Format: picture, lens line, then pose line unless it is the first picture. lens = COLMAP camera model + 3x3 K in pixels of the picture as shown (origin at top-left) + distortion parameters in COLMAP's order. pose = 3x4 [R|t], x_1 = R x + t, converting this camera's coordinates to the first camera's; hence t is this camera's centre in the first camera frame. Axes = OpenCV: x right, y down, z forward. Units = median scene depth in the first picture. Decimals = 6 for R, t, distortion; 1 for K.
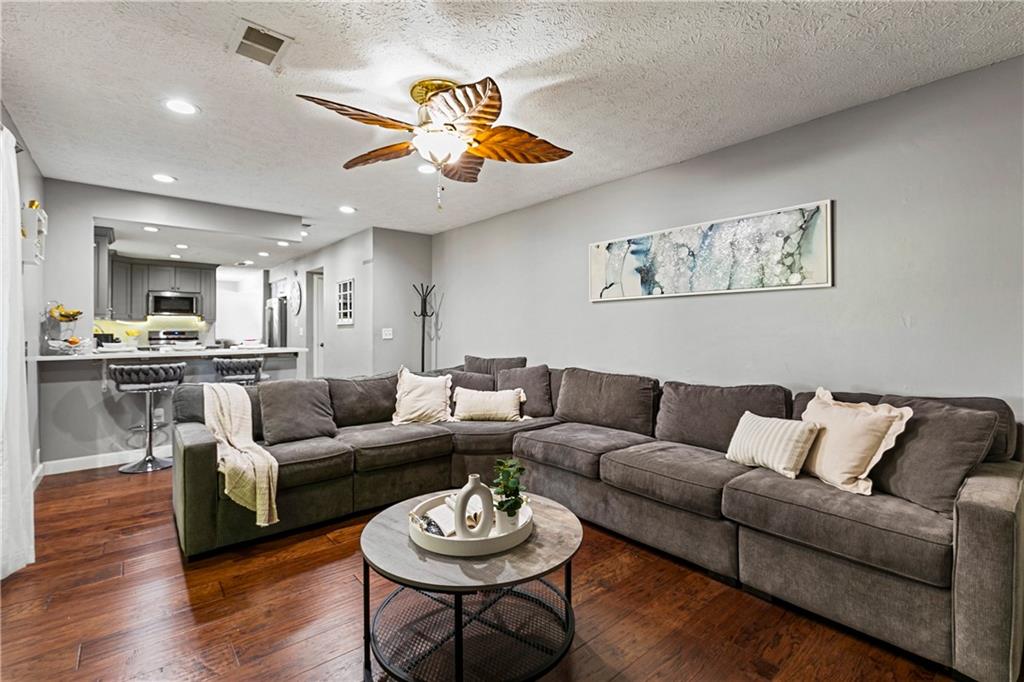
lens RADIAL K [[461.4, 0, 520.9], [0, 461.4, 335.4], [0, 0, 1]] dist [0.010178, -0.002556]
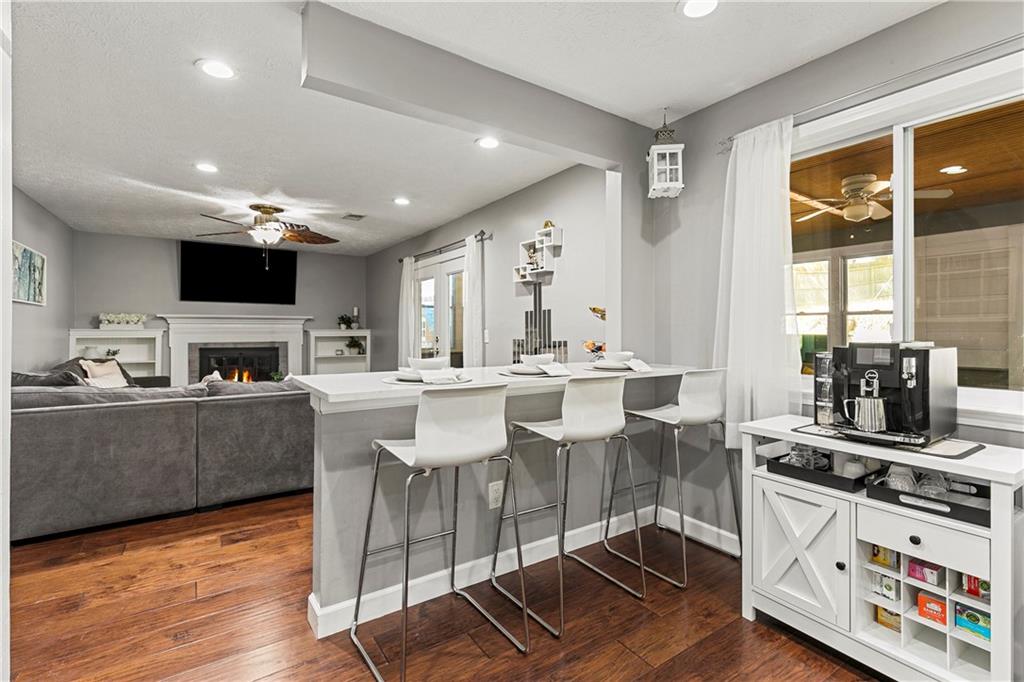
lens RADIAL K [[461.4, 0, 515.0], [0, 461.4, 328.1], [0, 0, 1]] dist [0.010178, -0.002556]
pose [[-0.994260, 0.001517, 0.106979, -0.961893], [0.002506, 0.999955, 0.009115, -0.025049], [-0.106960, 0.009330, -0.994220, 1.917140]]
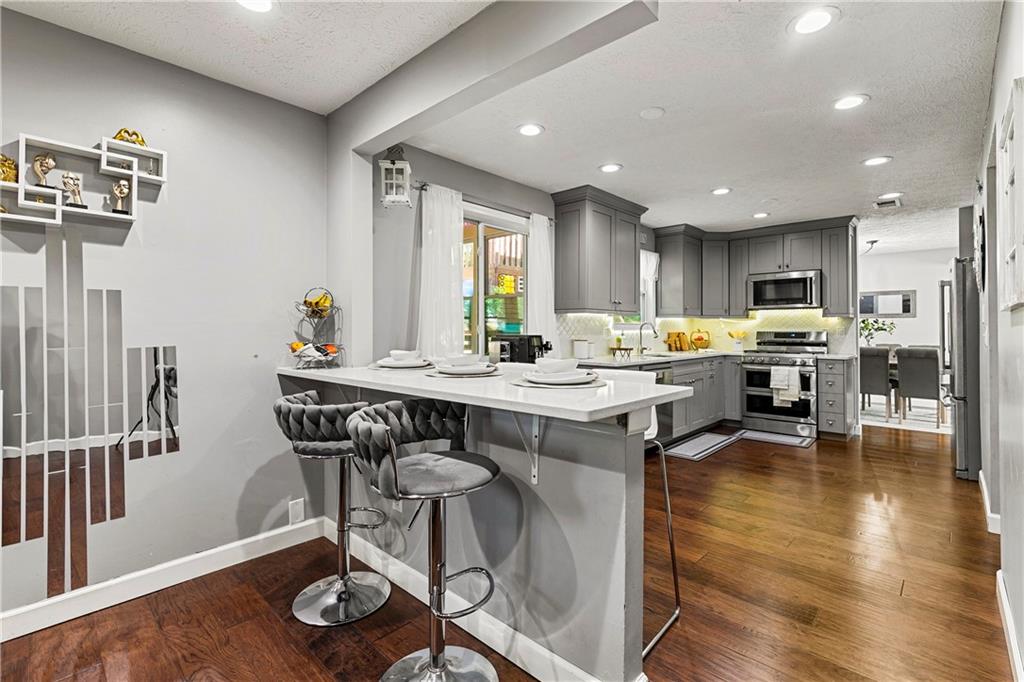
lens RADIAL K [[461.4, 0, 514.8], [0, 461.4, 324.2], [0, 0, 1]] dist [0.010178, -0.002556]
pose [[0.105073, -0.010888, -0.994405, -0.321941], [-0.014609, 0.999815, -0.012491, -0.016630], [0.994357, 0.015840, 0.104894, 1.310046]]
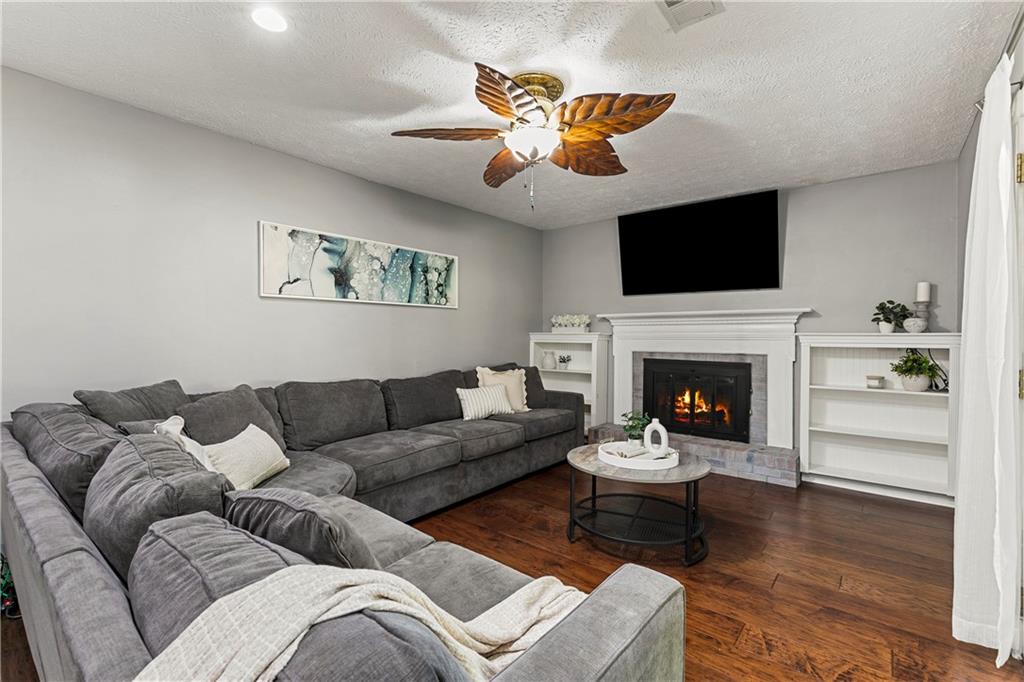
lens RADIAL K [[461.4, 0, 510.9], [0, 461.4, 340.0], [0, 0, 1]] dist [0.010178, -0.002556]
pose [[-0.179825, -0.010181, 0.983646, -0.767293], [0.010730, 0.999867, 0.012311, -0.006754], [-0.983640, 0.012769, -0.179691, 0.833490]]
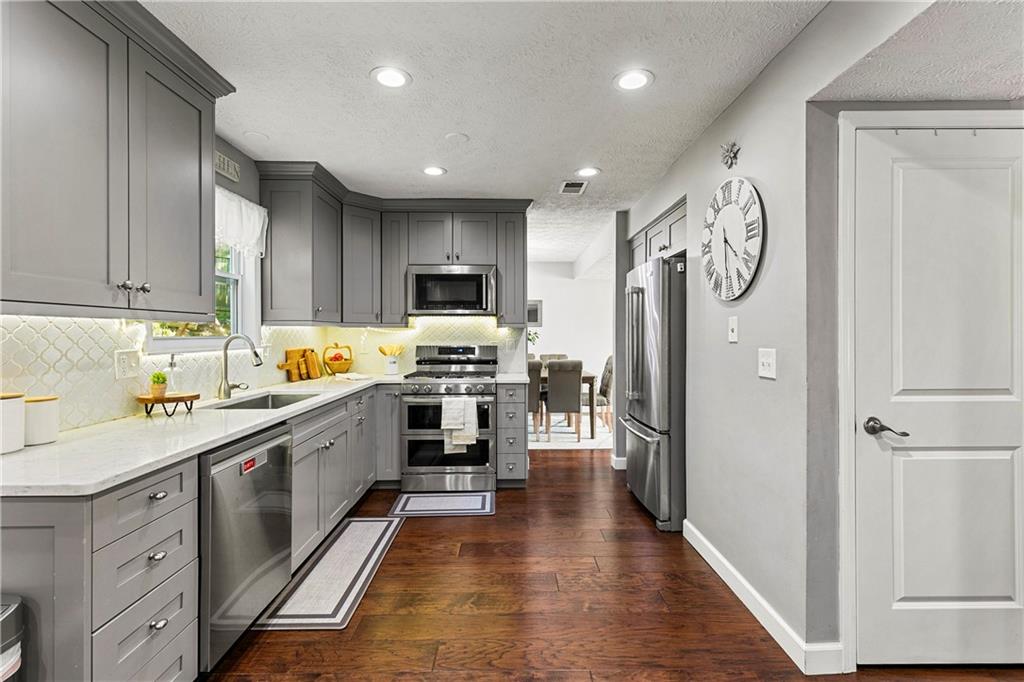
lens RADIAL K [[461.4, 0, 512.6], [0, 461.4, 337.4], [0, 0, 1]] dist [0.010178, -0.002556]
pose [[0.765785, 0.005097, -0.643077, -0.931605], [-0.007603, 0.999970, -0.001128, -0.046524], [0.643052, 0.005754, 0.765801, 1.598545]]
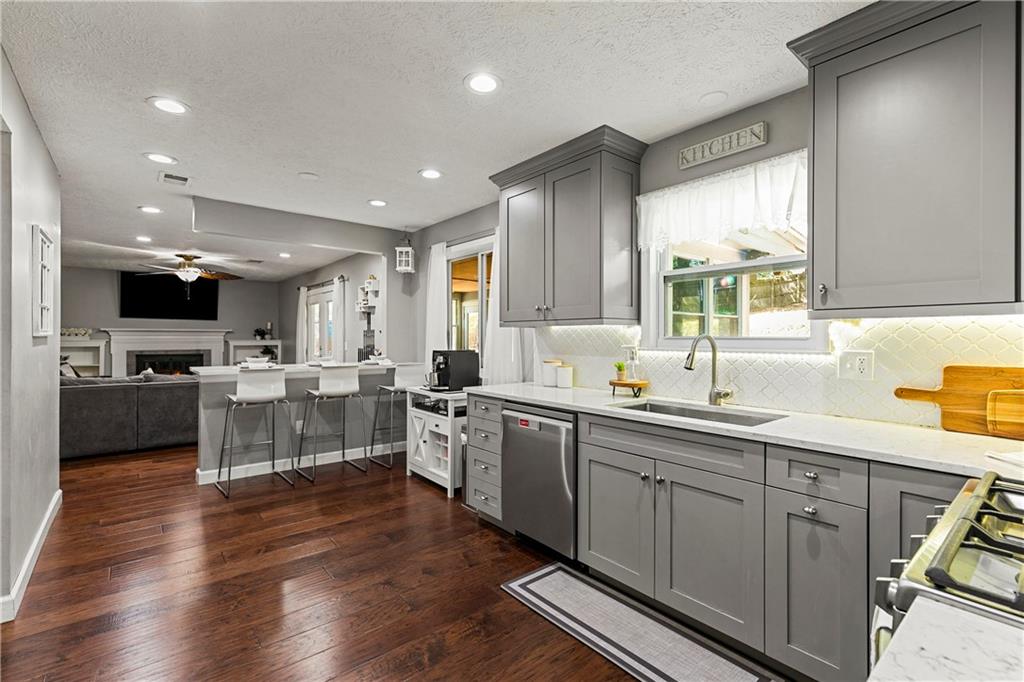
lens RADIAL K [[461.4, 0, 517.3], [0, 461.4, 336.7], [0, 0, 1]] dist [0.010178, -0.002556]
pose [[-0.999934, -0.001654, 0.011325, -1.484981], [-0.001525, 0.999934, 0.011362, -0.052869], [-0.011343, 0.011344, -0.999871, 2.559589]]
